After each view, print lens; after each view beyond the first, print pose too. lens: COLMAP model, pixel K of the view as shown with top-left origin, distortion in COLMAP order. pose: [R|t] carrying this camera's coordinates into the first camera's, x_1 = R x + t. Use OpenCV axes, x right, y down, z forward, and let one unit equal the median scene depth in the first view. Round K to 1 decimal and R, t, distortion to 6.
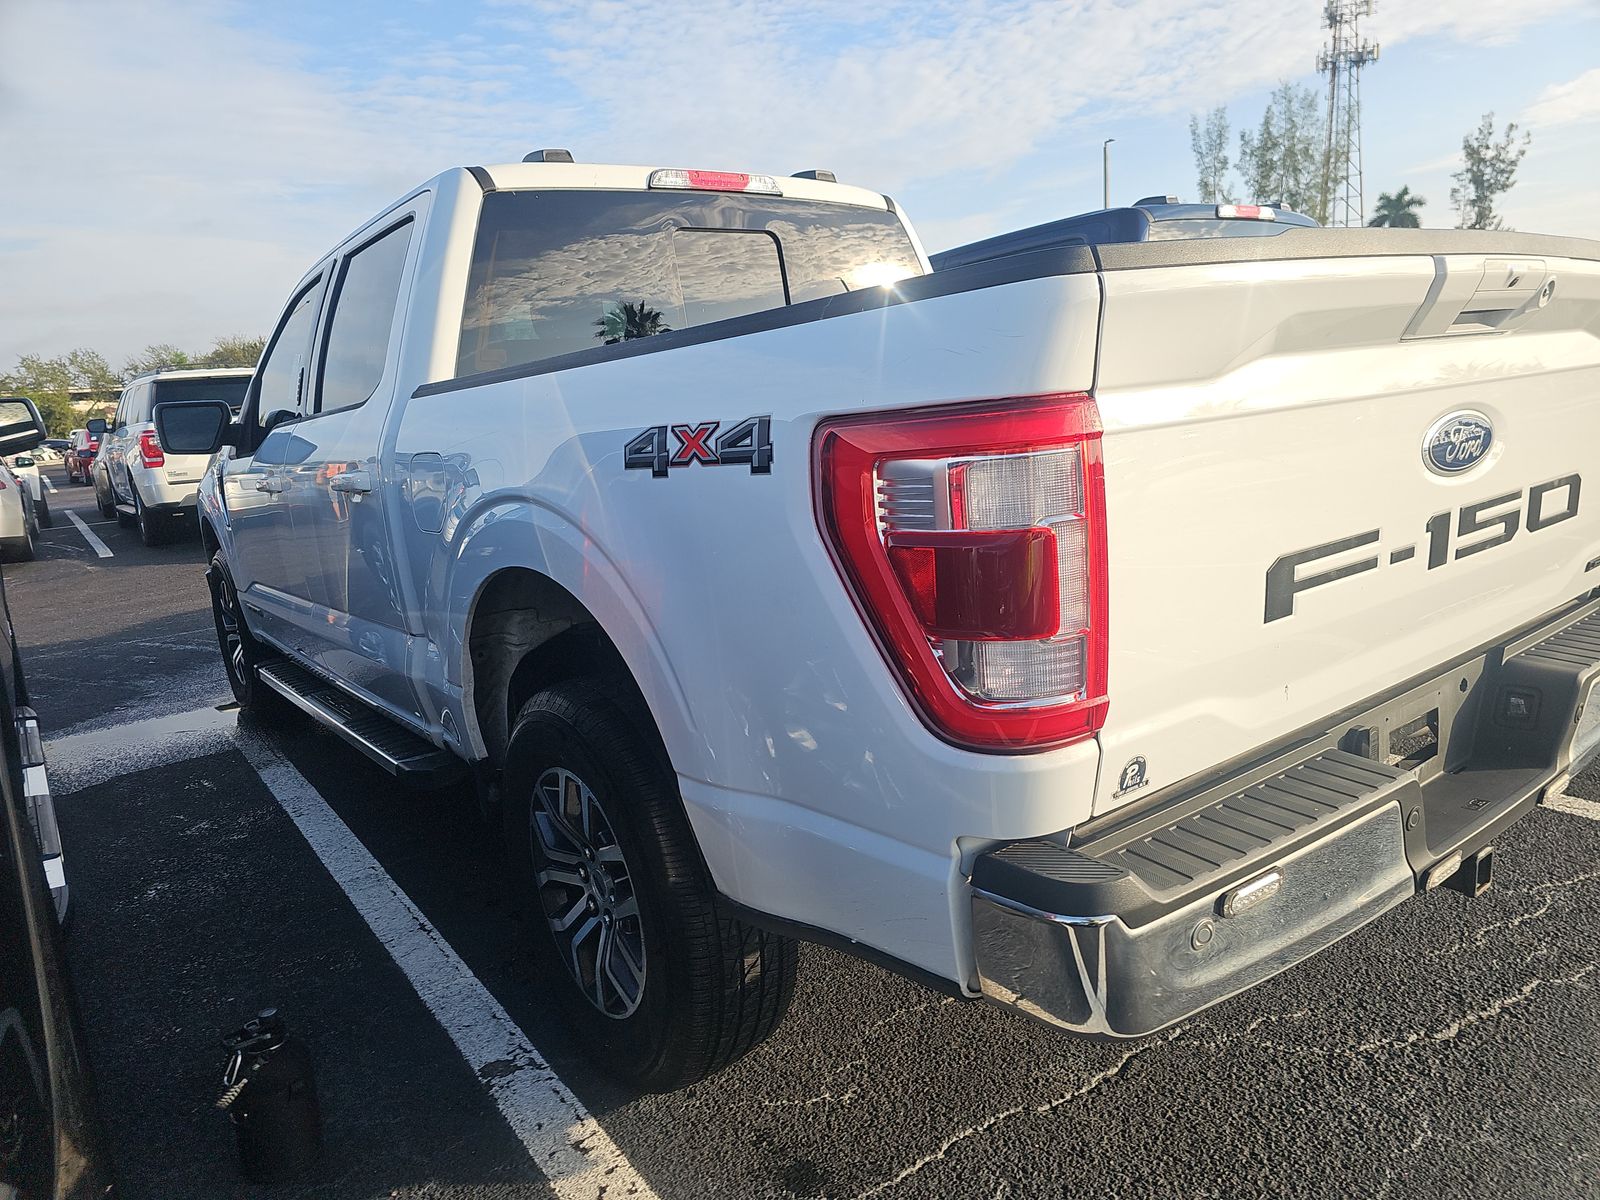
lens RADIAL K [[1078.4, 0, 809.7], [0, 1078.4, 614.4], [0, 0, 1]] dist [0.028209, -0.026455]
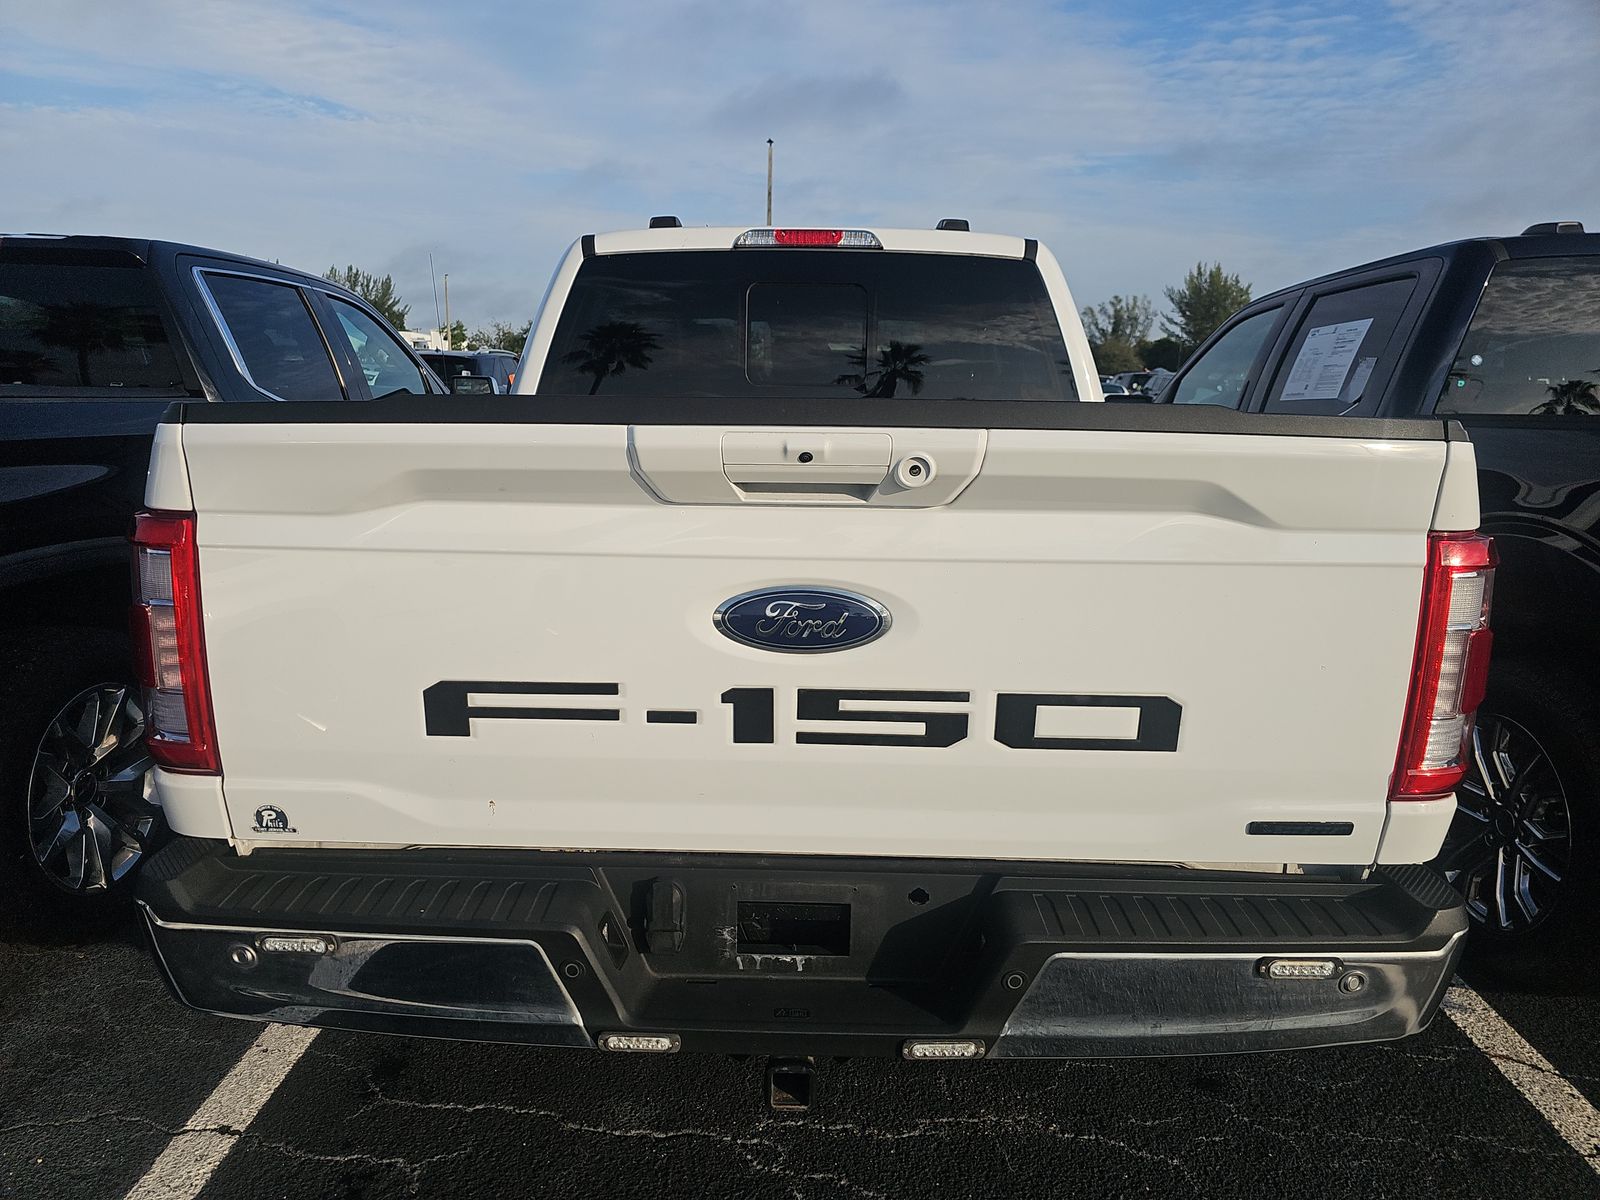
lens RADIAL K [[1078.4, 0, 793.3], [0, 1078.4, 603.7], [0, 0, 1]] dist [0.028209, -0.026455]
pose [[0.771838, 0.208771, -0.600567, 1.033801], [-0.196244, 0.976661, 0.087300, -0.226040], [0.604776, 0.050476, 0.794795, 0.257116]]
